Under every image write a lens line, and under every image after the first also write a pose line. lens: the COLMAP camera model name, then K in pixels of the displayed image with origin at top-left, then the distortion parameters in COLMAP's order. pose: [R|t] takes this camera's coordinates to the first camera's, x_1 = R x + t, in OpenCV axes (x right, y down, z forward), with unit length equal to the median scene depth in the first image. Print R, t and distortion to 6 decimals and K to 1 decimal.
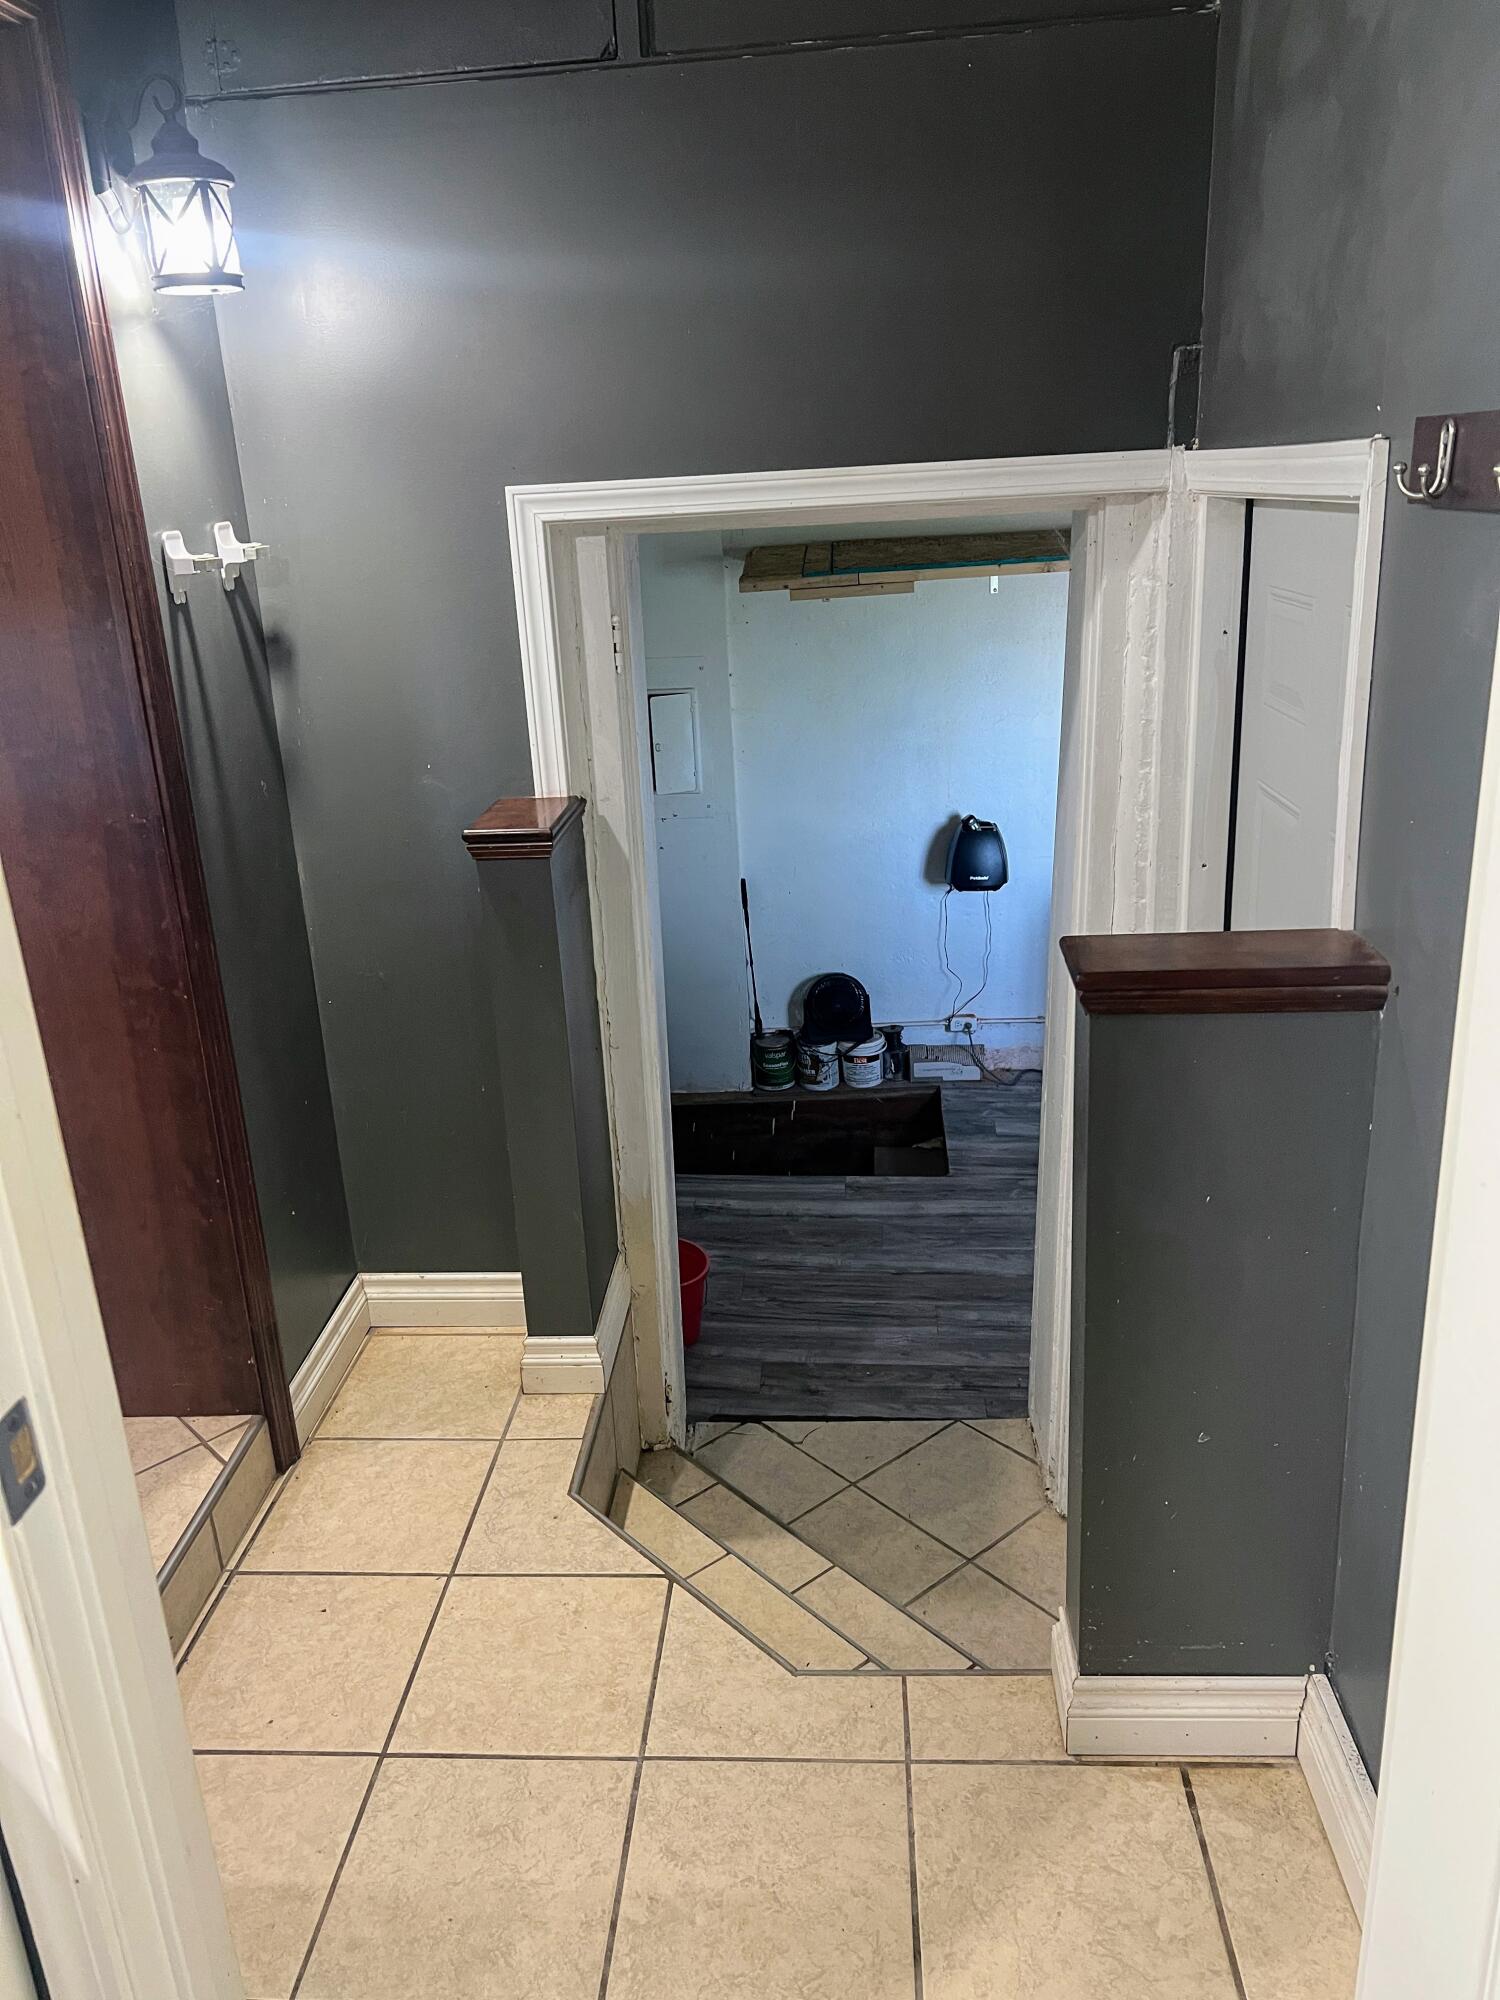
lens RADIAL K [[1500.4, 0, 749.3], [0, 1500.4, 1000.4], [0, 0, 1]] dist [0.059251, -0.071734]
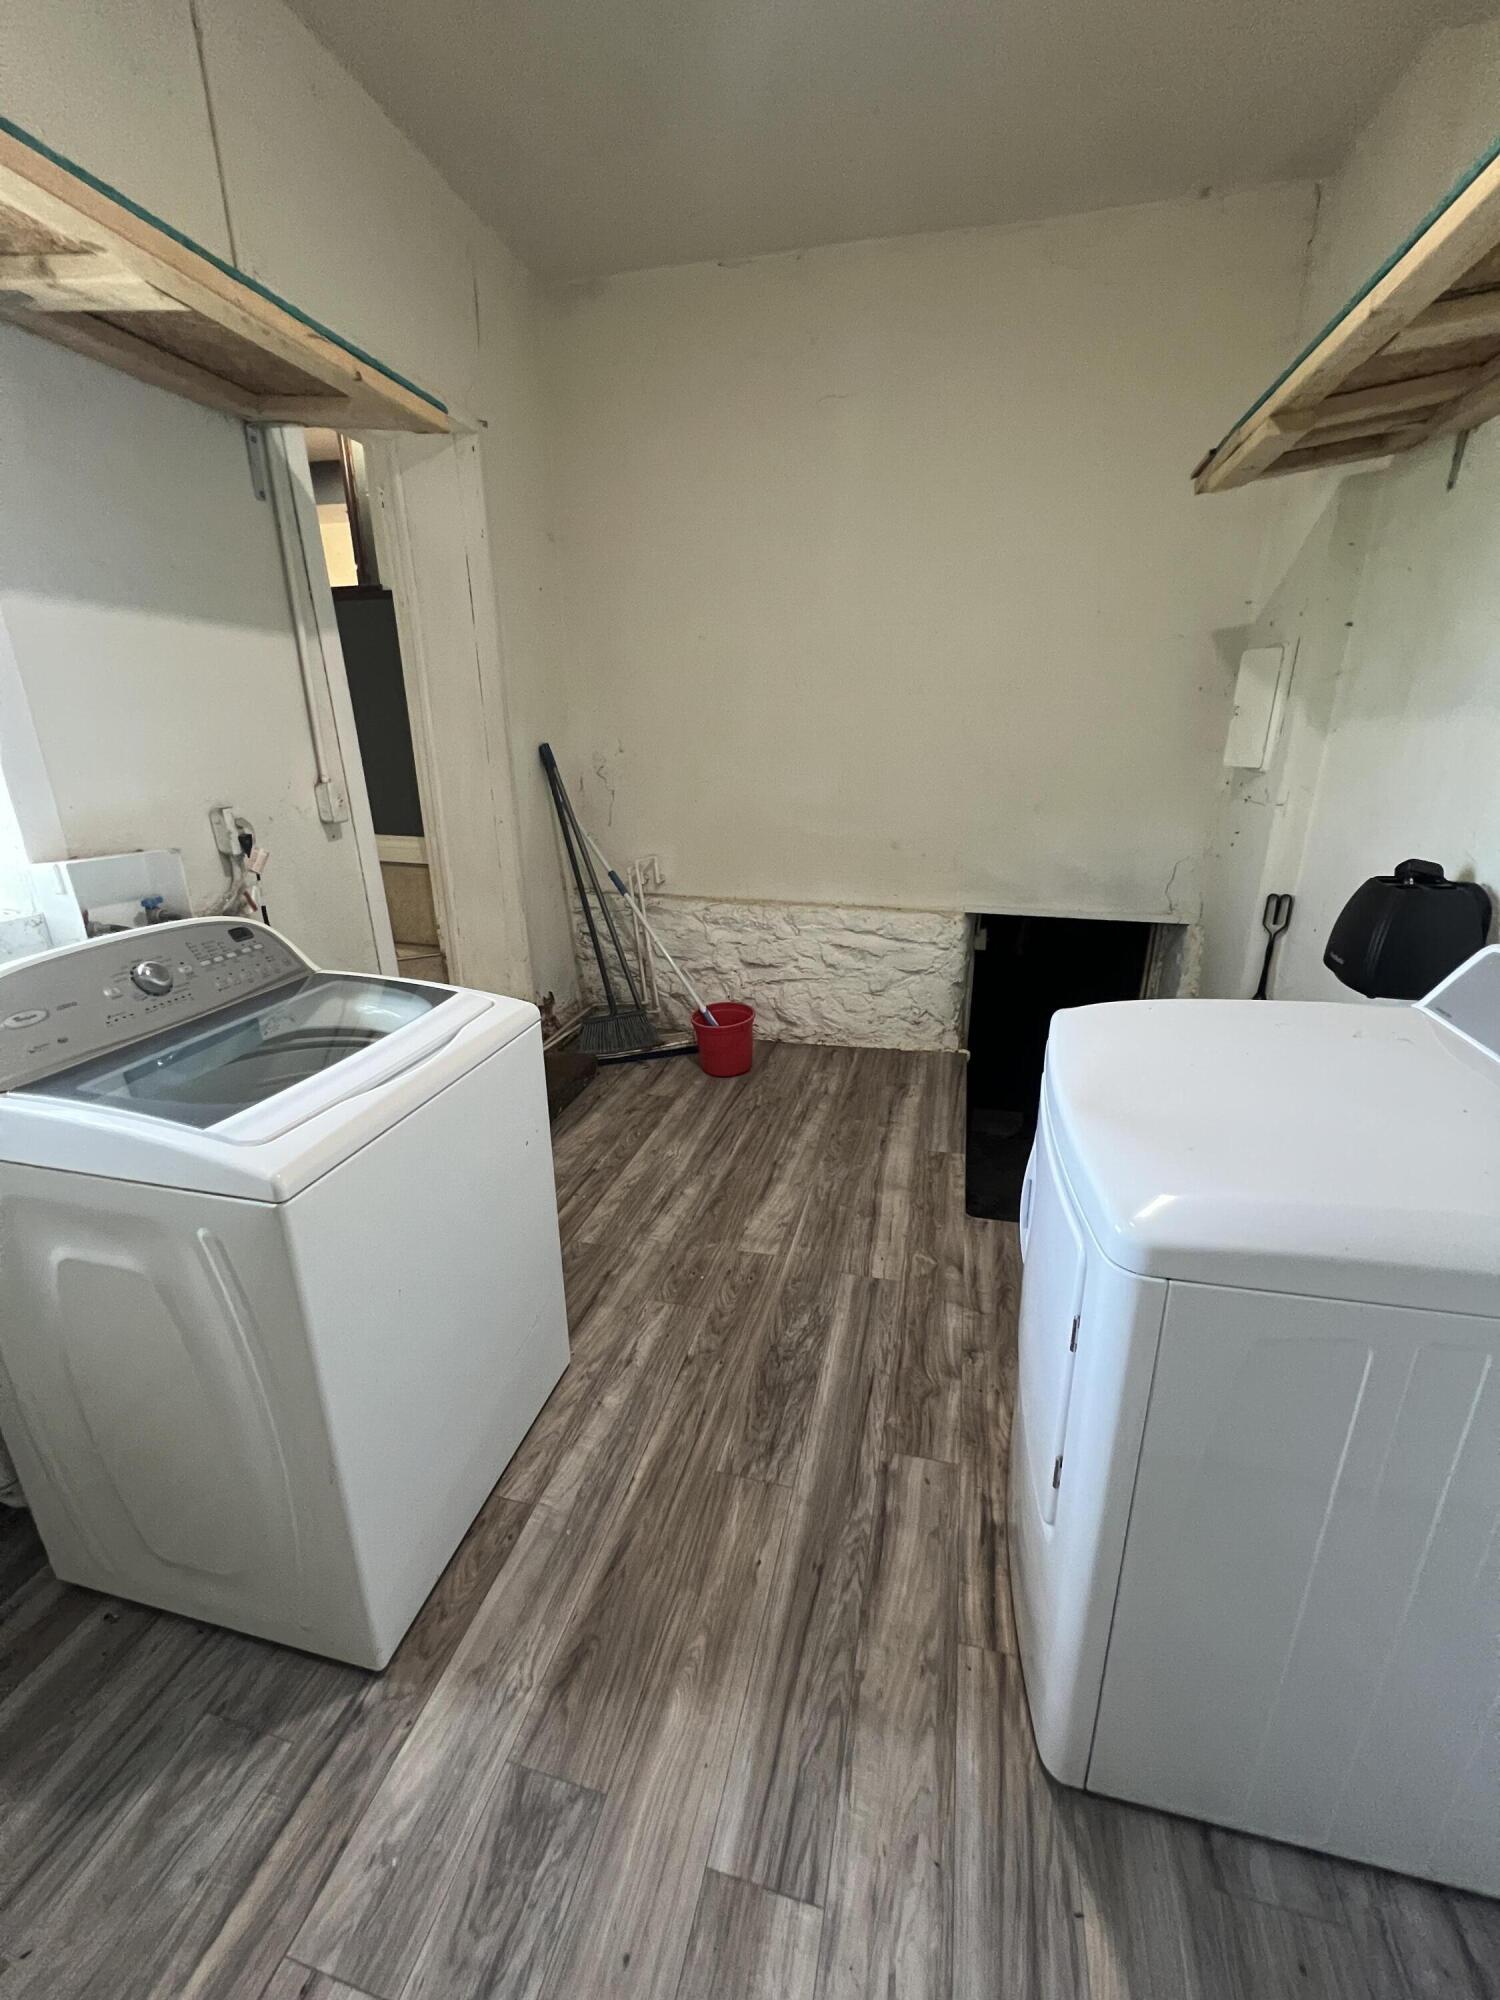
lens RADIAL K [[800.4, 0, 755.8], [0, 800.4, 992.9], [0, 0, 1]] dist [-0.004174, 0.000794]
pose [[-0.187881, 0.351248, -0.917238, 0.574608], [-0.313764, 0.863472, 0.394928, -0.144950], [0.930727, 0.361996, -0.052021, 0.952346]]
